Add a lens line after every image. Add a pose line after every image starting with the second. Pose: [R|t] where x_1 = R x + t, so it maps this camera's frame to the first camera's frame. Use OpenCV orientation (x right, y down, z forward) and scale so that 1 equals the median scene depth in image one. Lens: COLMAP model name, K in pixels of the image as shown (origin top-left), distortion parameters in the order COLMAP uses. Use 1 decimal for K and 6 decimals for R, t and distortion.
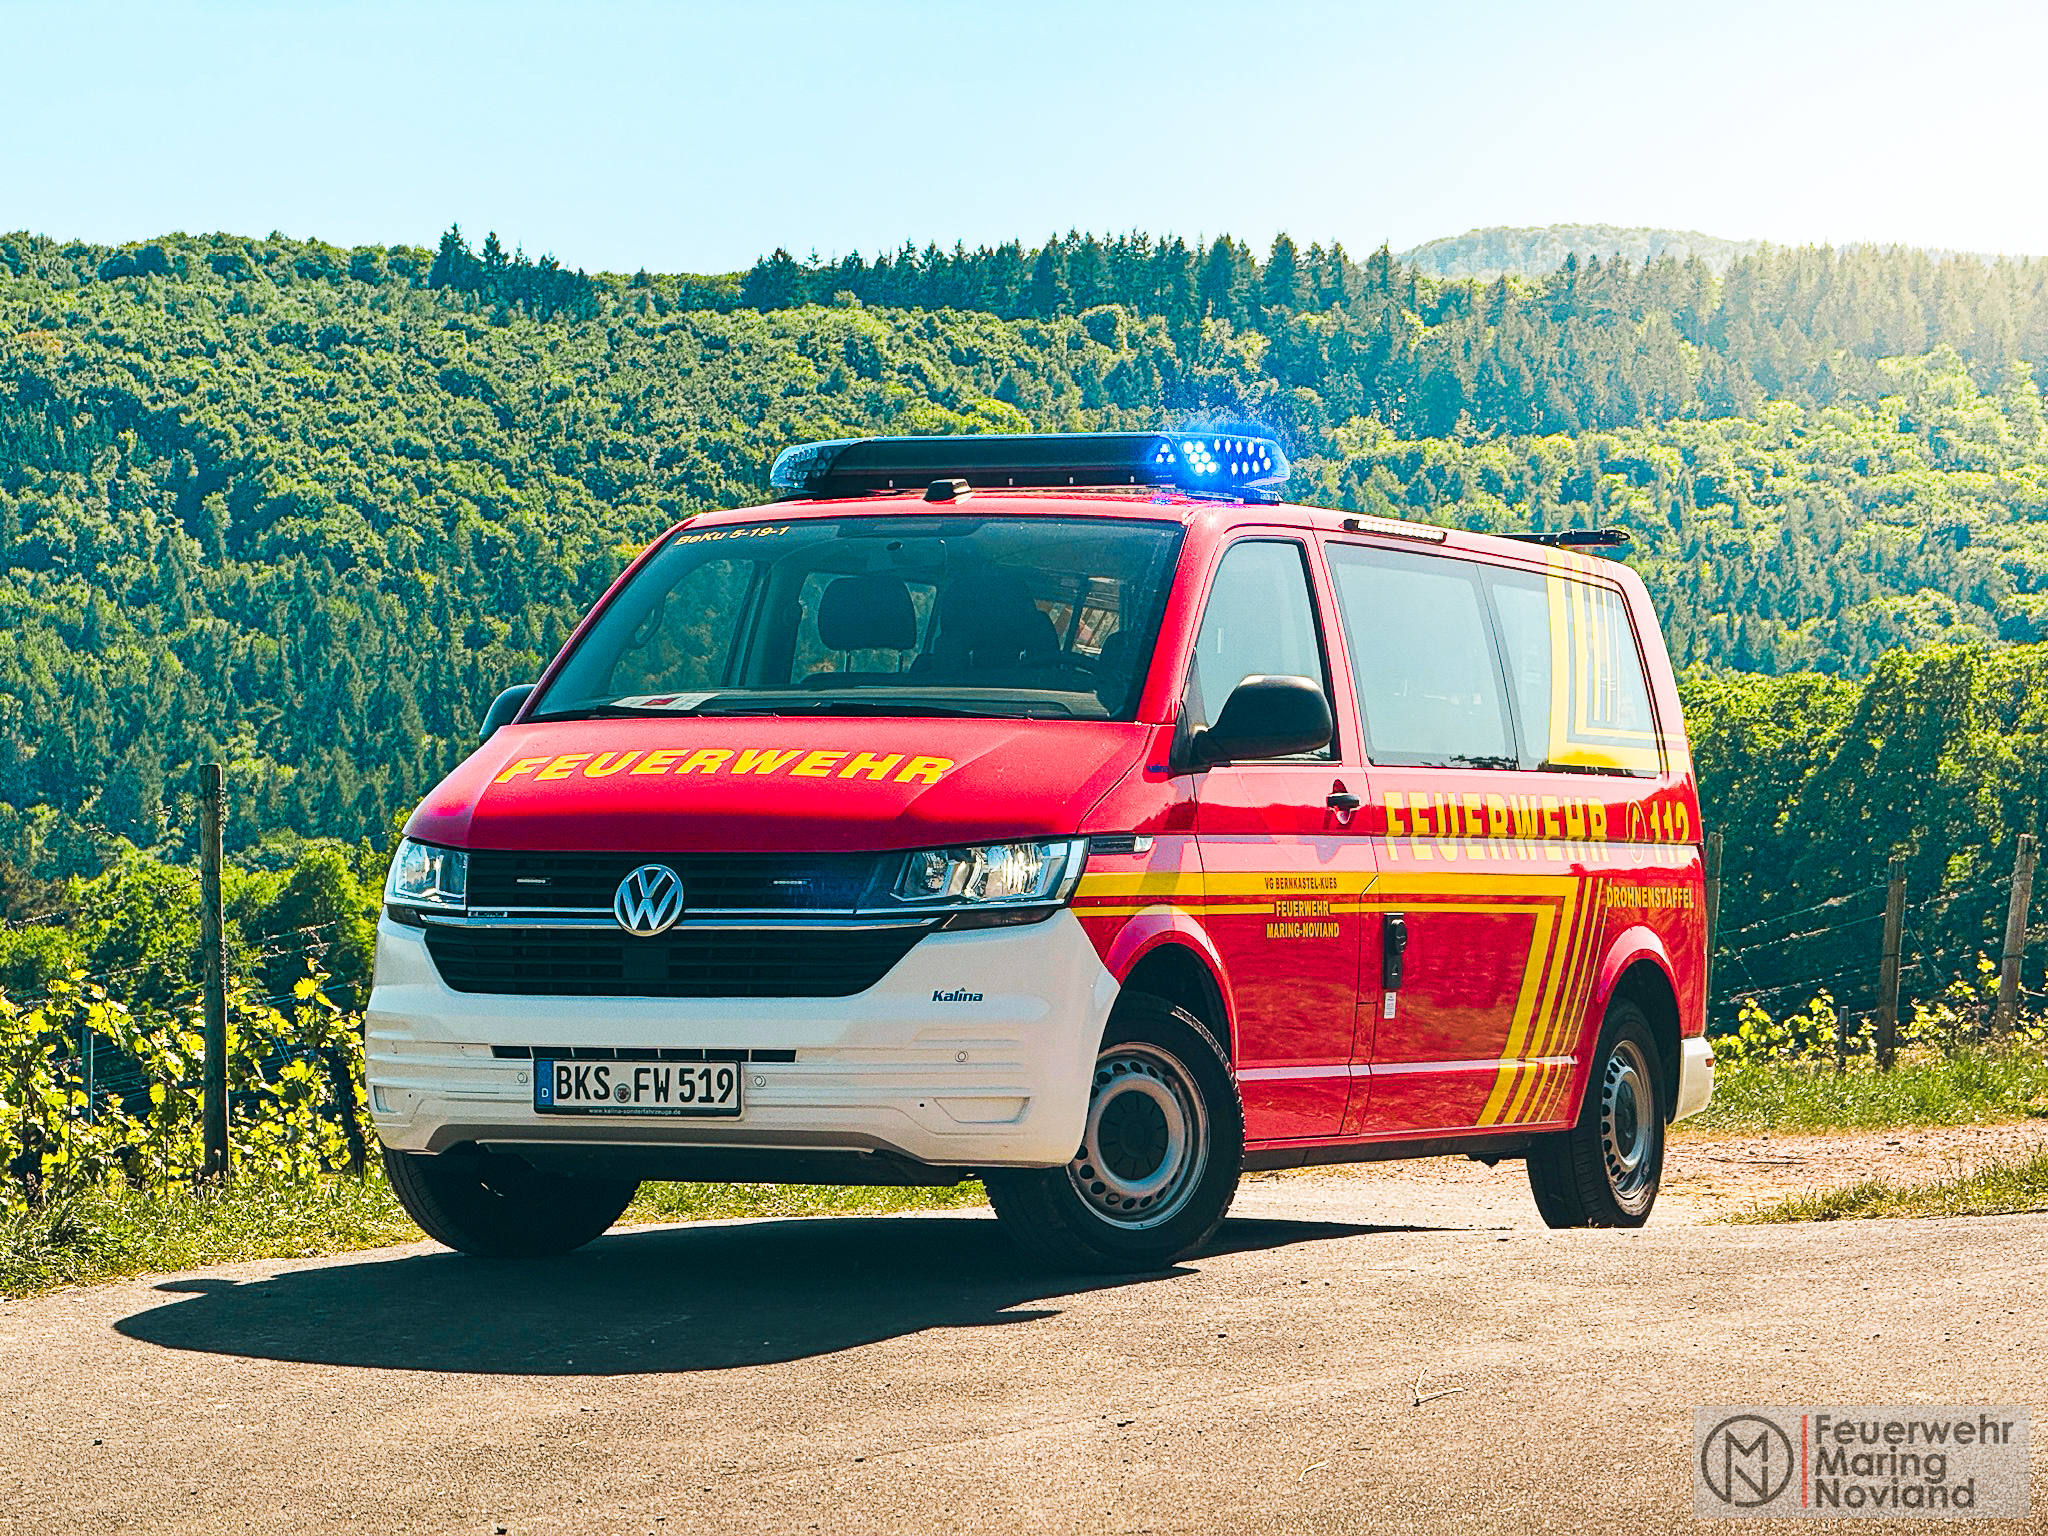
lens RADIAL K [[7232.1, 0, 1024.0], [0, 7232.1, 768.0], [0, 0, 1]] dist [0.219117, 1.740006]
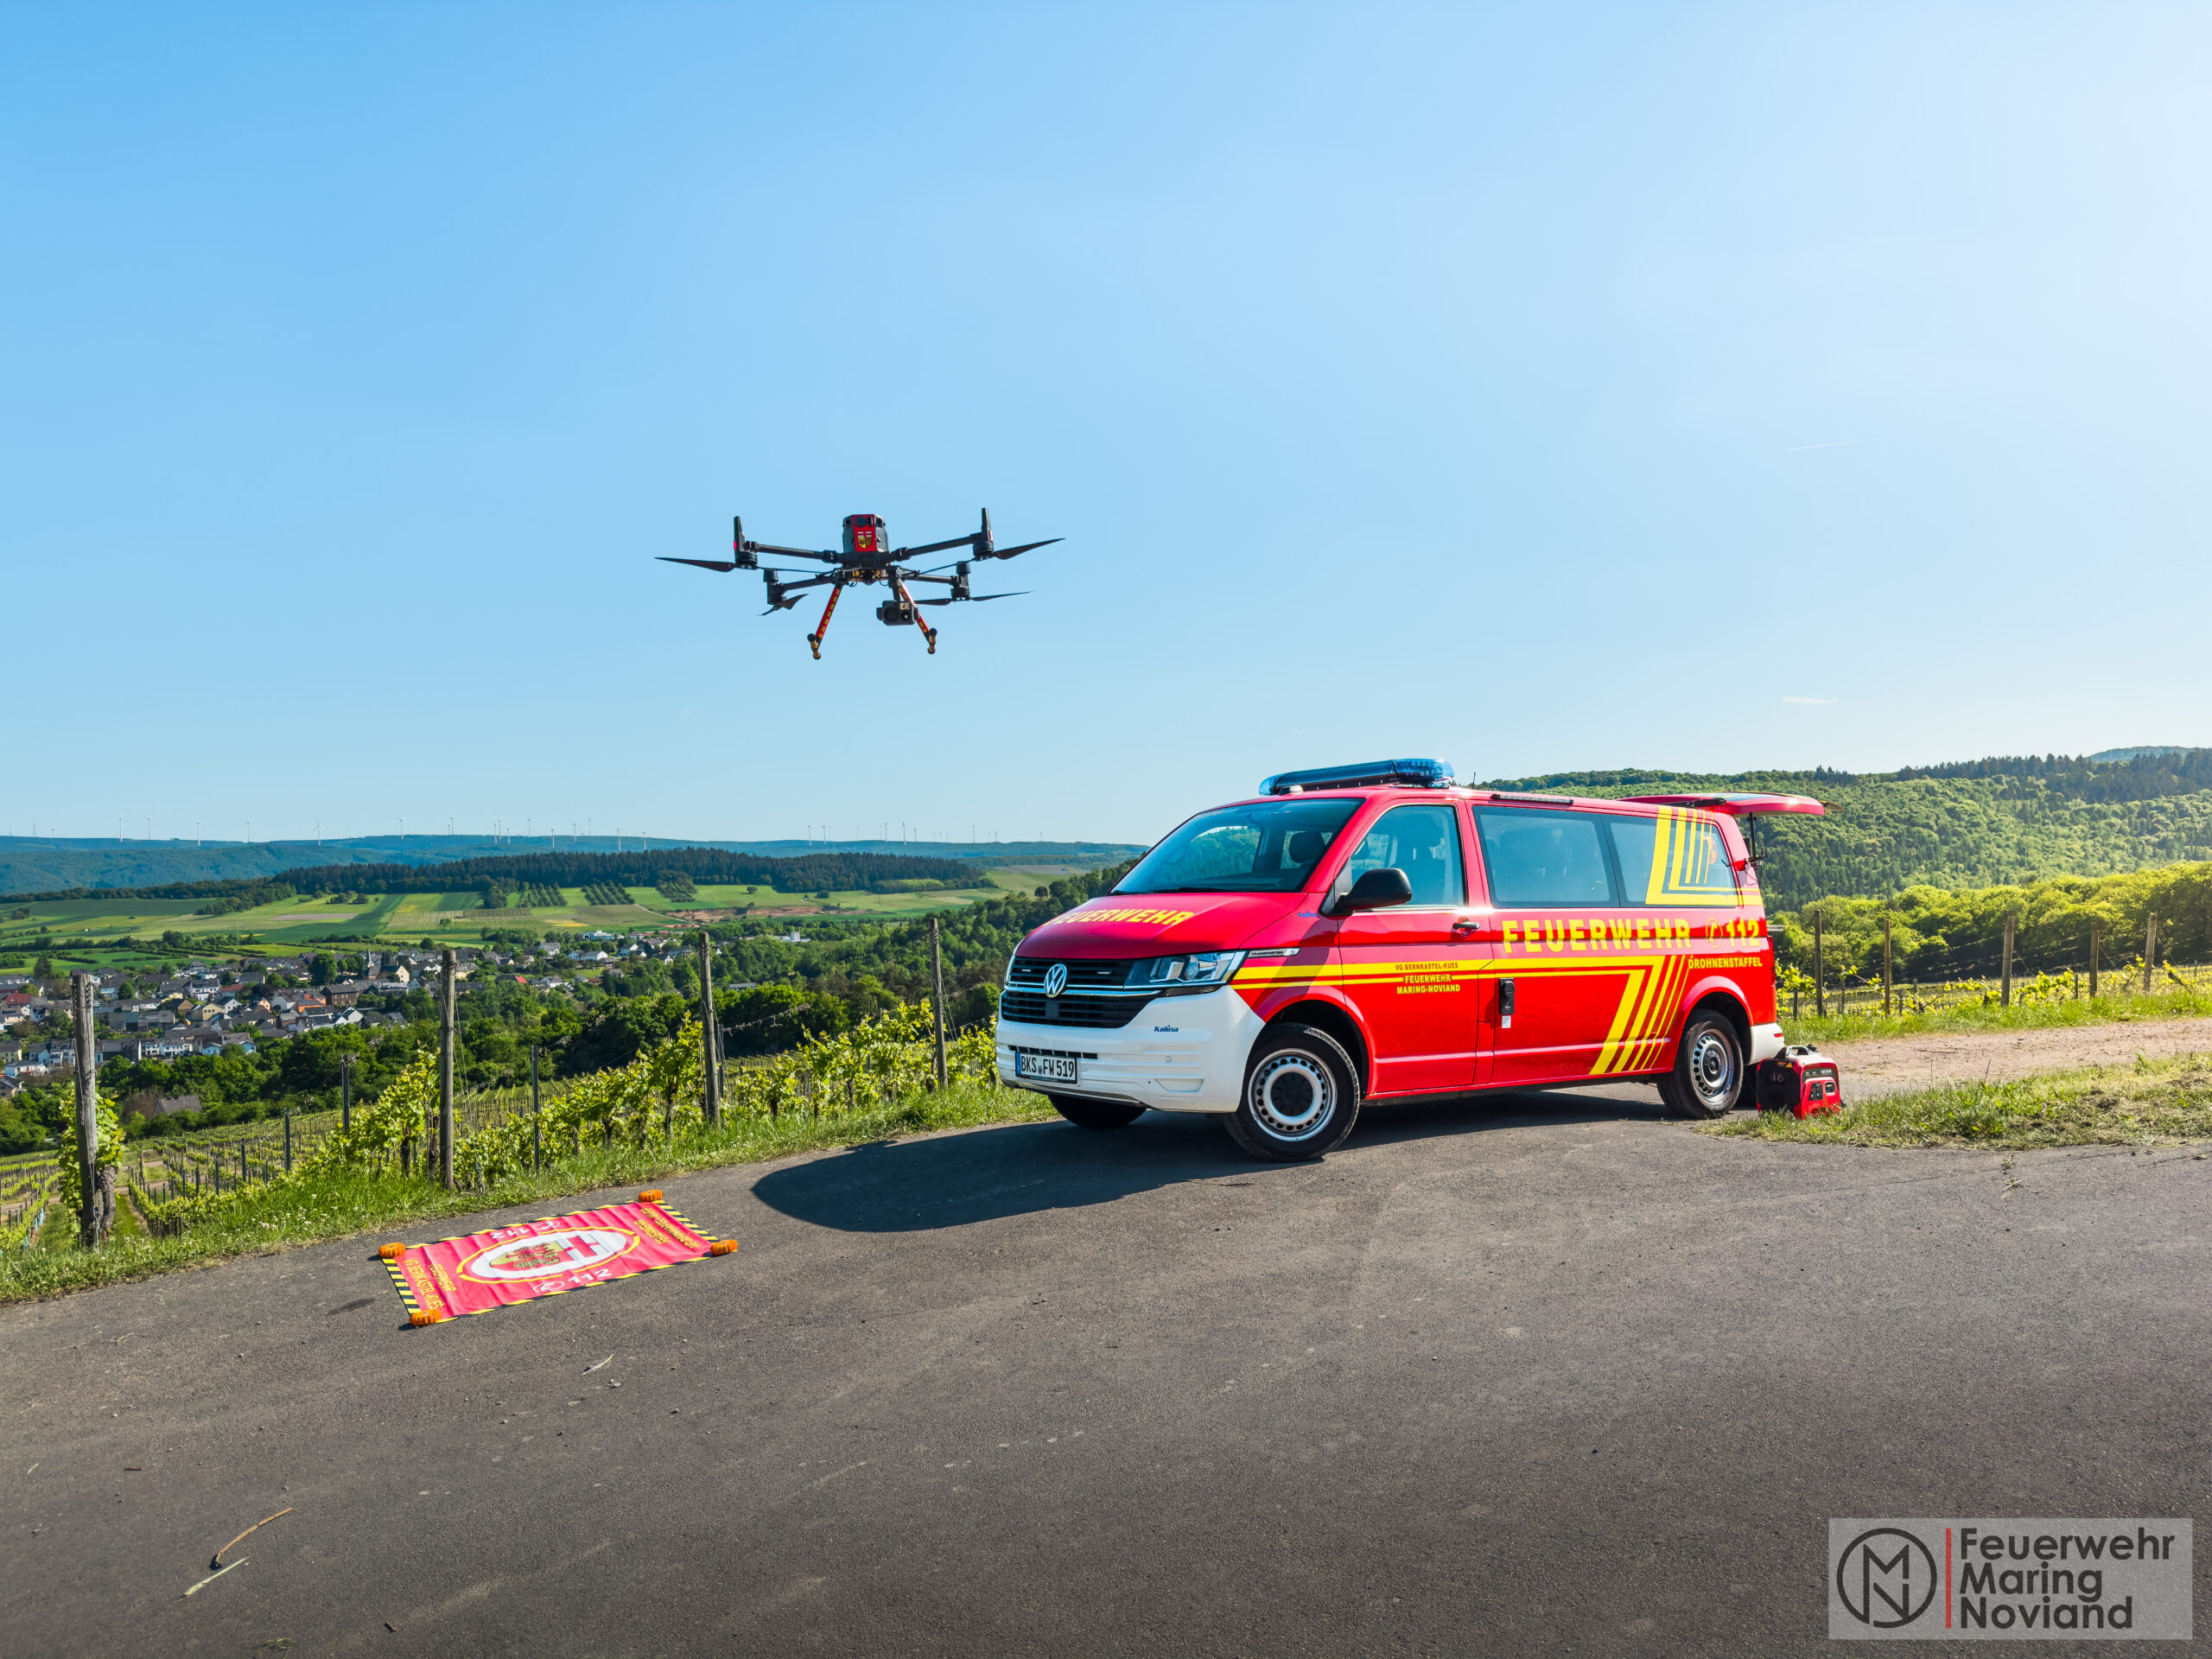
lens RADIAL K [[1528.4, 0, 1106.0], [0, 1528.4, 829.5], [0, 0, 1]] dist [0.030320, -0.049360]
pose [[0.864405, -0.043892, -0.500877, 0.086534], [0.020698, 0.998444, -0.051774, -0.001322], [0.502370, 0.034386, 0.863969, 0.270924]]
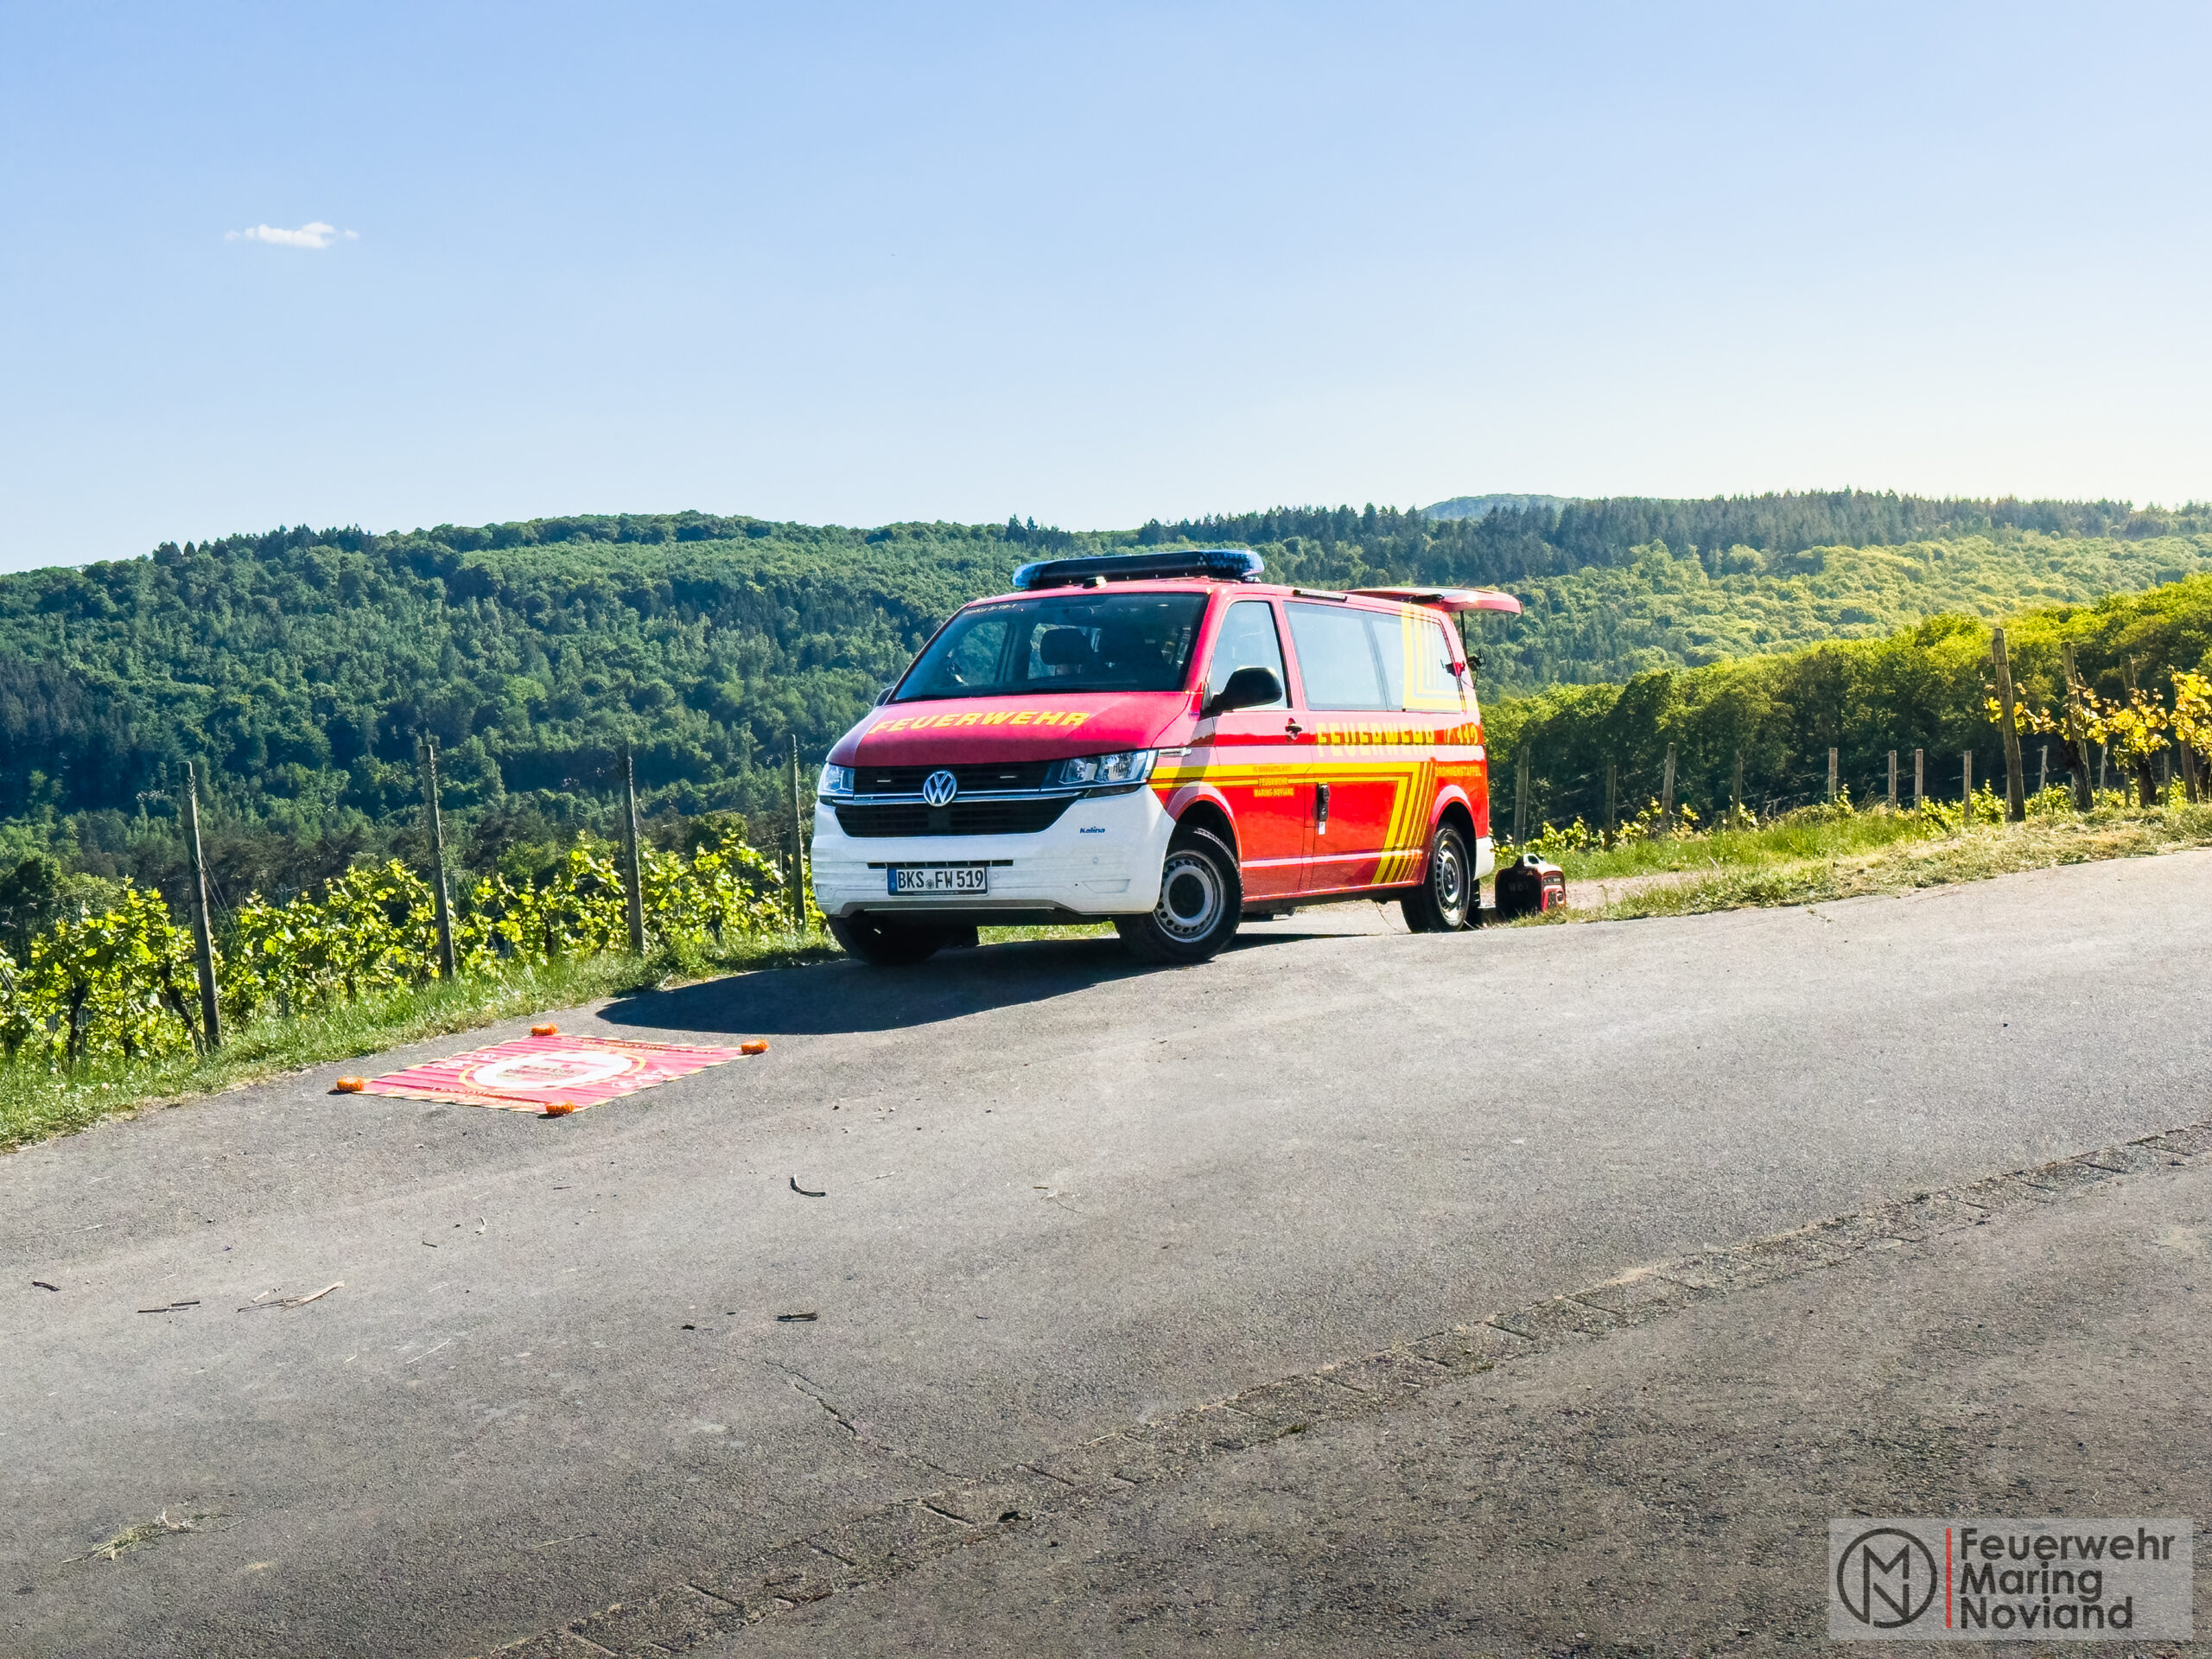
lens RADIAL K [[3072.9, 0, 1106.0], [0, 3072.9, 829.5], [0, 0, 1]] dist [0.158082, 0.007895]
pose [[0.997927, -0.034244, -0.054497, 0.018248], [0.035799, 0.998972, 0.027827, 0.003369], [0.053488, -0.029720, 0.998126, 0.064101]]
